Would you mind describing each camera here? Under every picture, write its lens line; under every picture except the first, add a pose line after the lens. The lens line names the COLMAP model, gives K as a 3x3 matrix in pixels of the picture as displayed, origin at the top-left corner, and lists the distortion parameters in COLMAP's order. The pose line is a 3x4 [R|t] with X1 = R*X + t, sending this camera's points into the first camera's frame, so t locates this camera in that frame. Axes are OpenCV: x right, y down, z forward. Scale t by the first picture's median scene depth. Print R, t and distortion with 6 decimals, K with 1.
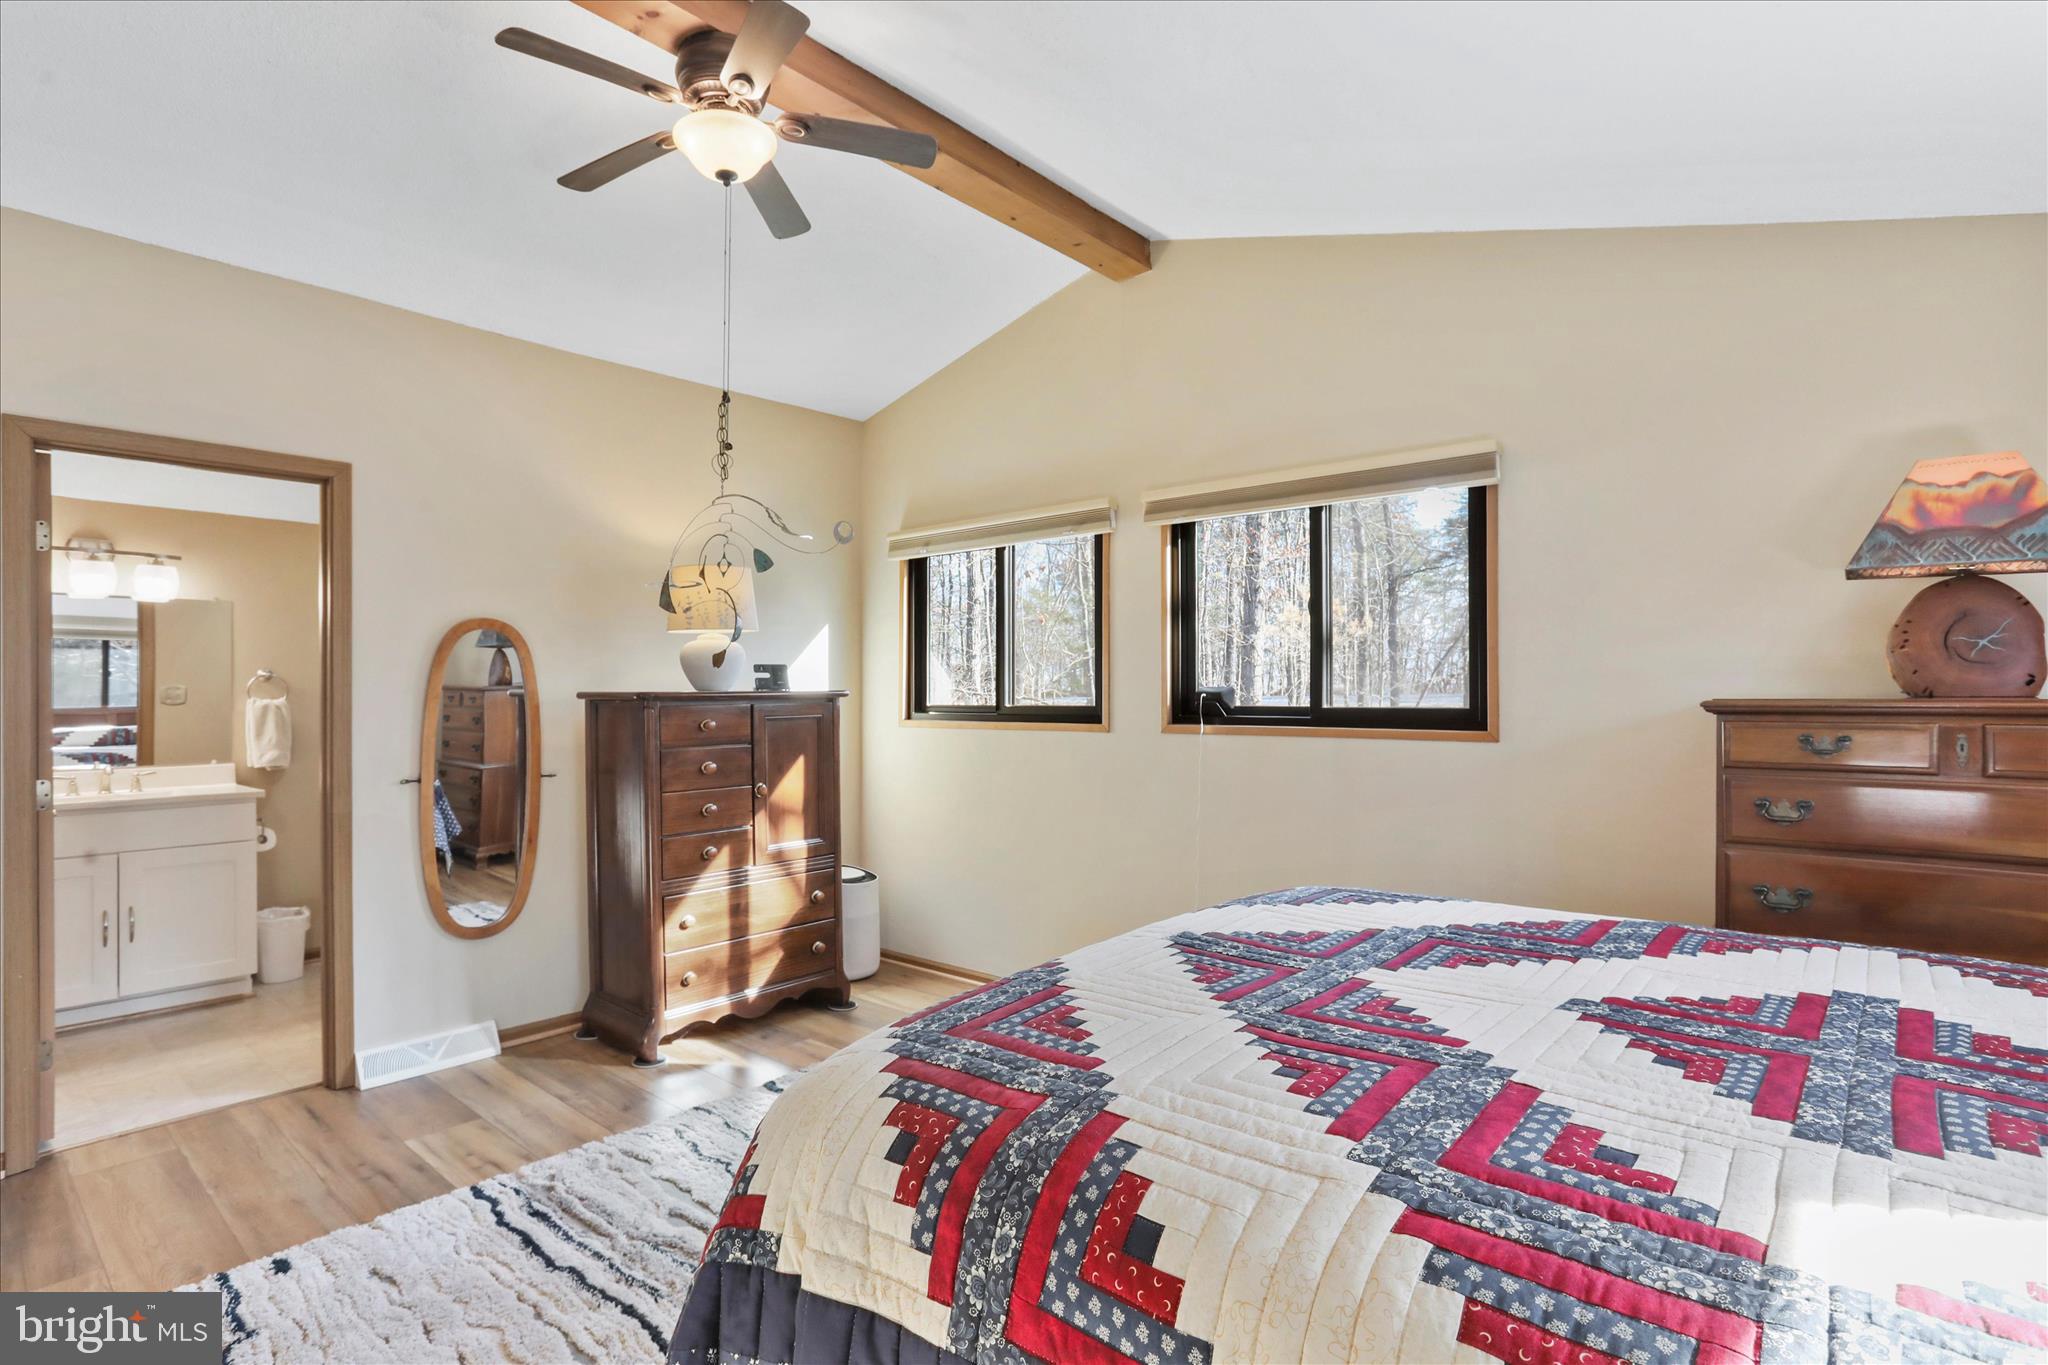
lens RADIAL K [[987.1, 0, 1020.9], [0, 987.1, 695.0], [0, 0, 1]] dist [-0.000822, 0.000684]
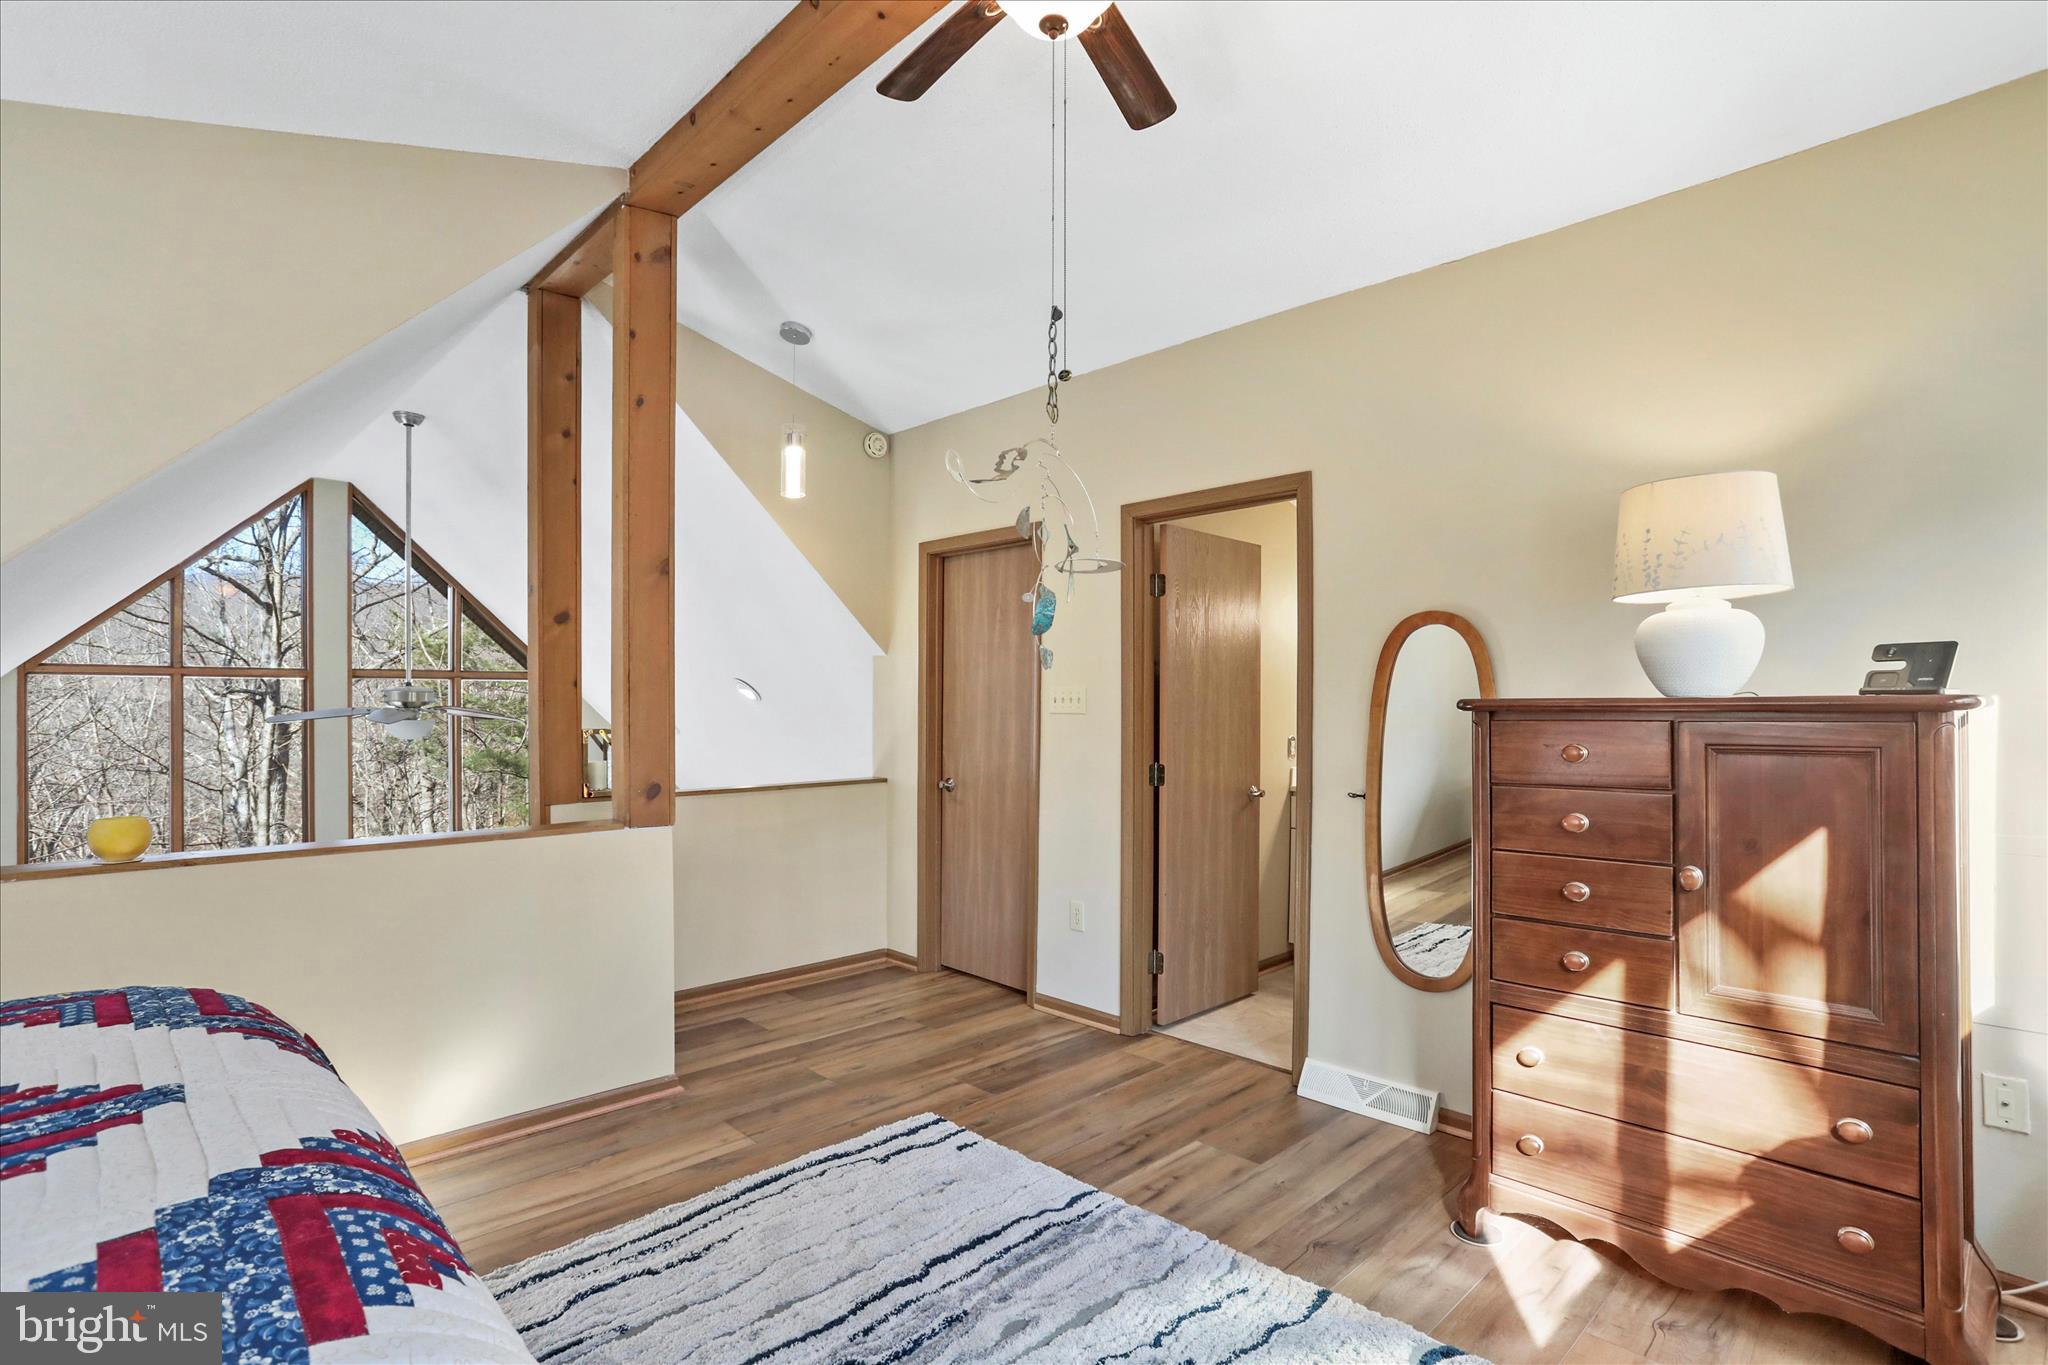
lens RADIAL K [[987.1, 0, 1057.3], [0, 987.1, 717.4], [0, 0, 1]] dist [-0.000822, 0.000684]
pose [[-0.070431, 0.005138, -0.997503, 0.304787], [-0.001670, 0.999985, 0.005269, 0.004978], [0.997515, 0.002037, -0.070422, 0.690229]]
